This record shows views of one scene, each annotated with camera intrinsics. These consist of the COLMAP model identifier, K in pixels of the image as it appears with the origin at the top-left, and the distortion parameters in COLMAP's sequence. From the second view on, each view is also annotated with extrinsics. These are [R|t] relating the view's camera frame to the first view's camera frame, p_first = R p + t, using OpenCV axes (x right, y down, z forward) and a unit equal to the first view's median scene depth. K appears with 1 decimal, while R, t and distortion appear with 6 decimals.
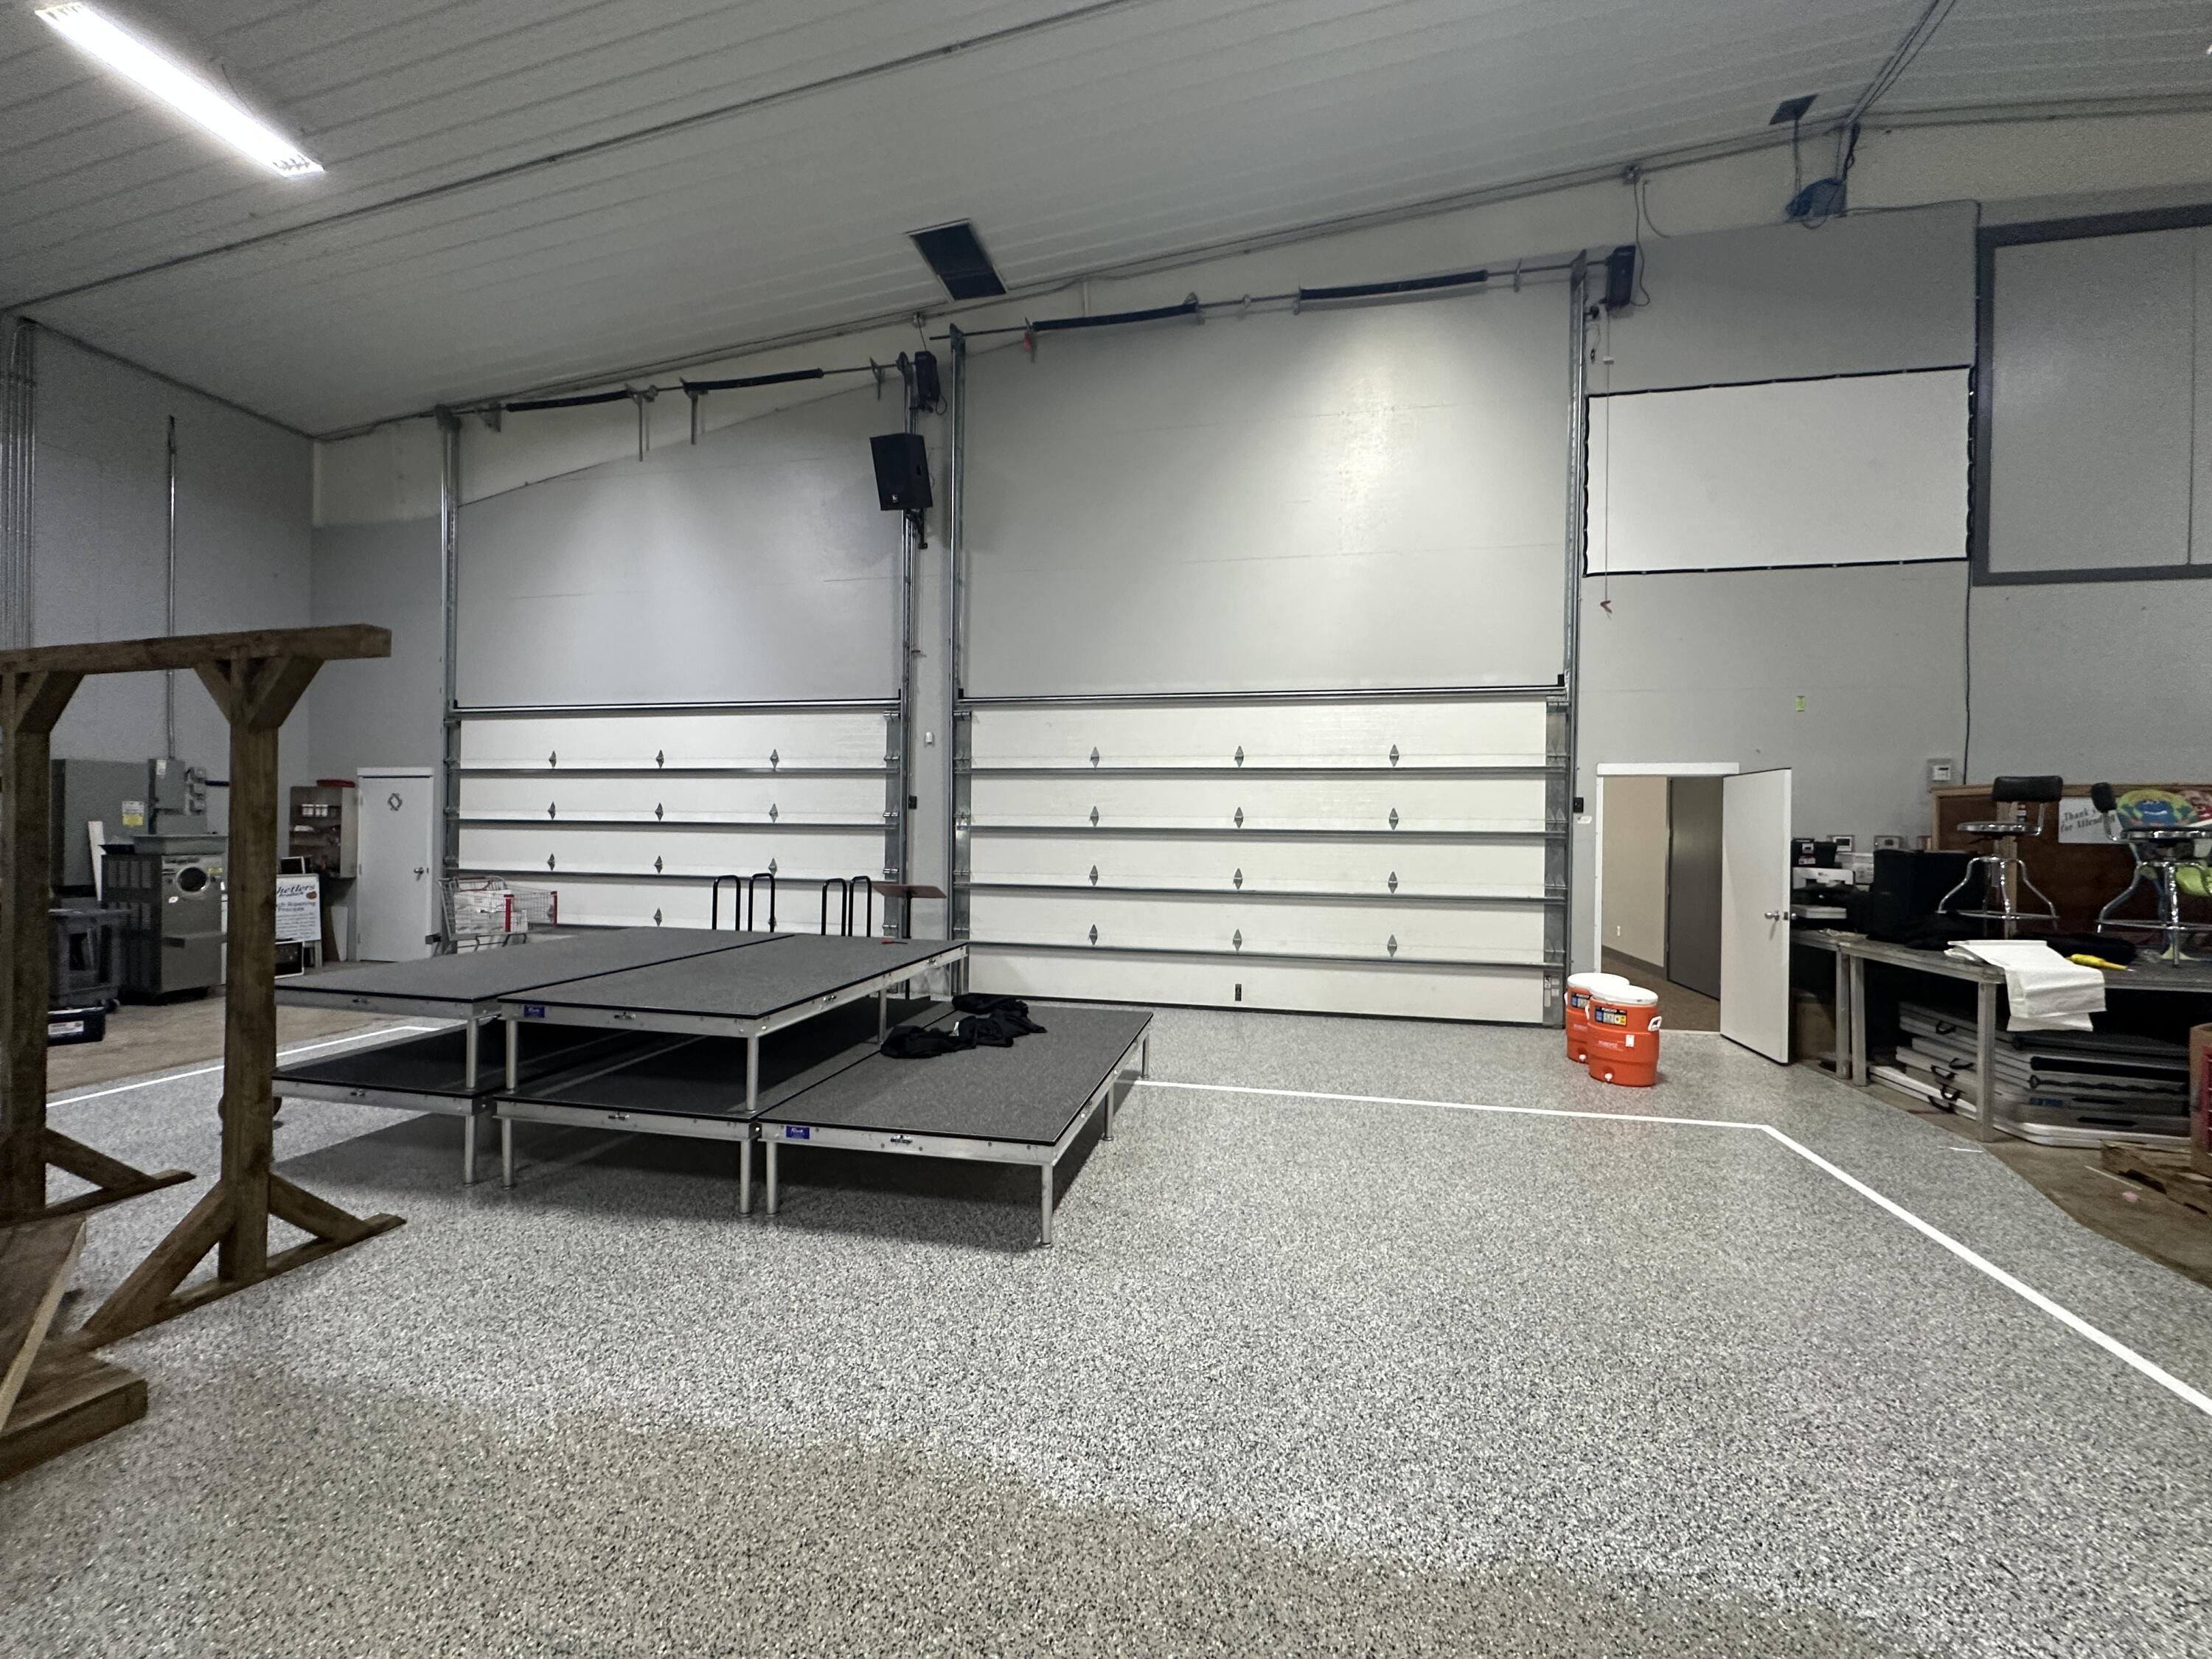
lens RADIAL K [[887.8, 0, 1101.6], [0, 887.8, 828.0], [0, 0, 1]] dist [-0.004937, 0.001408]
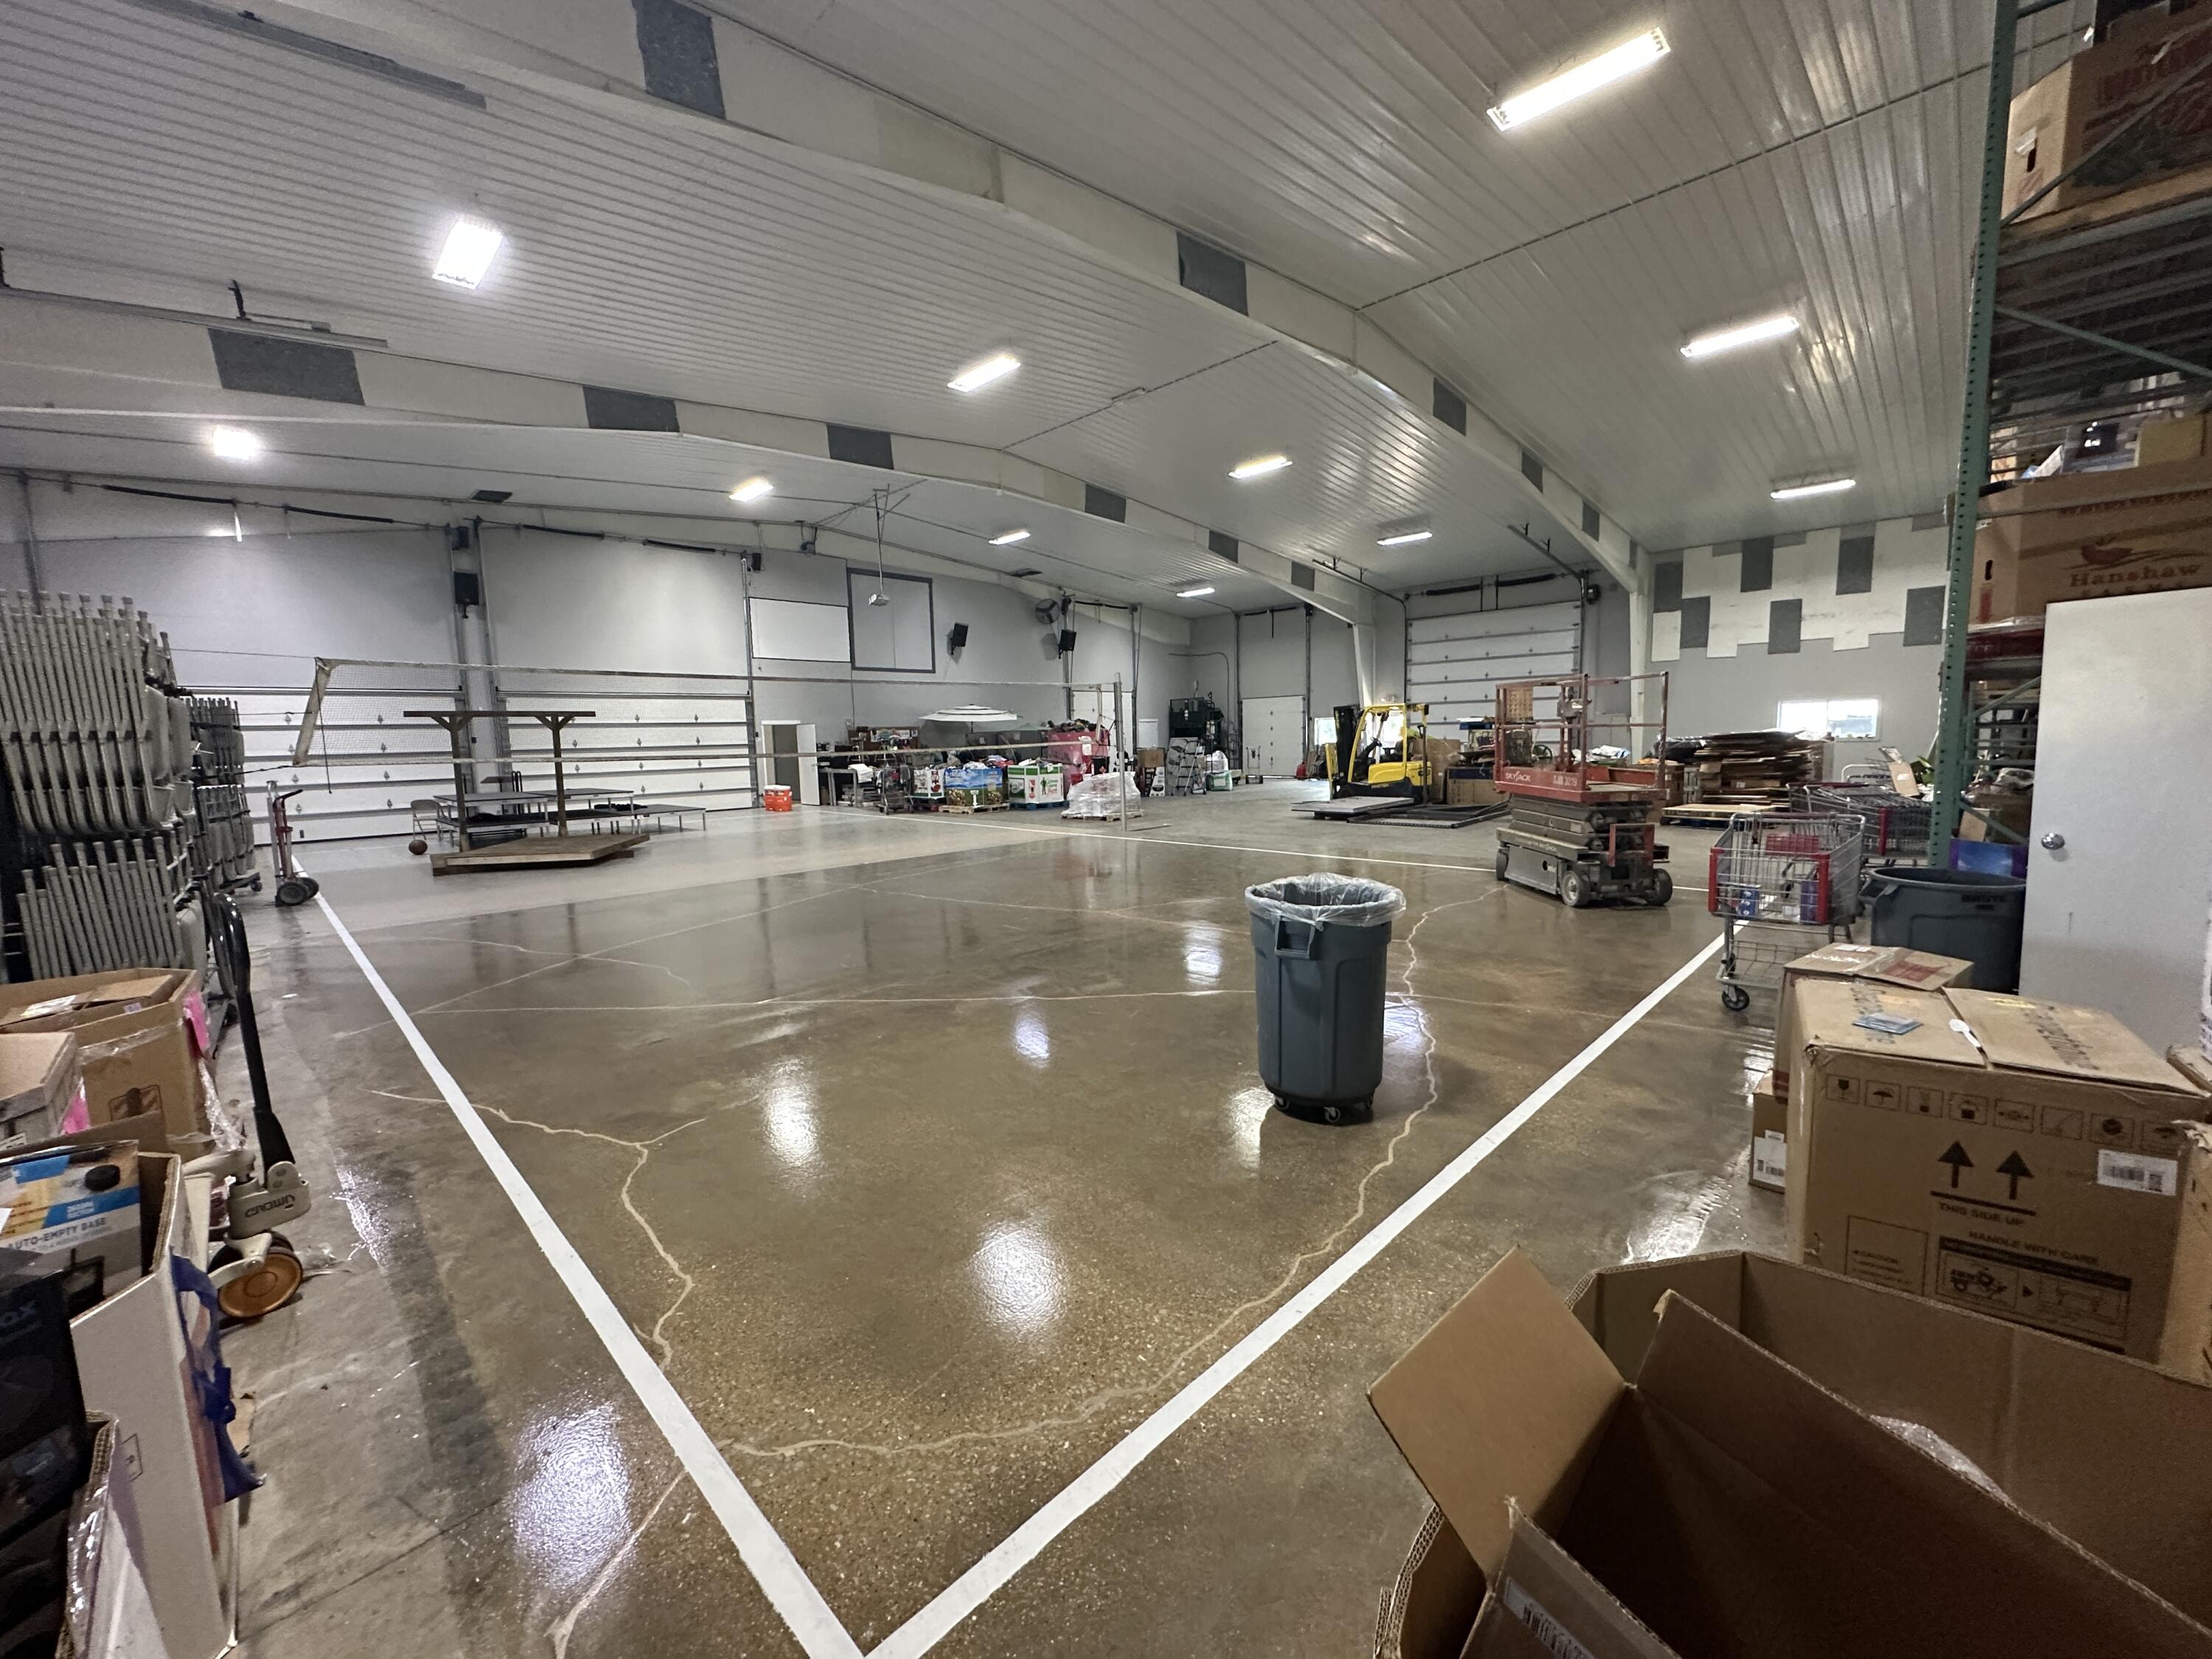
lens RADIAL K [[887.8, 0, 1108.1], [0, 887.8, 840.7], [0, 0, 1]] dist [-0.004937, 0.001408]
pose [[0.544831, -0.125654, 0.829078, -1.445166], [0.029103, 0.990947, 0.131062, -0.029891], [-0.838041, -0.047278, 0.543555, -1.768828]]
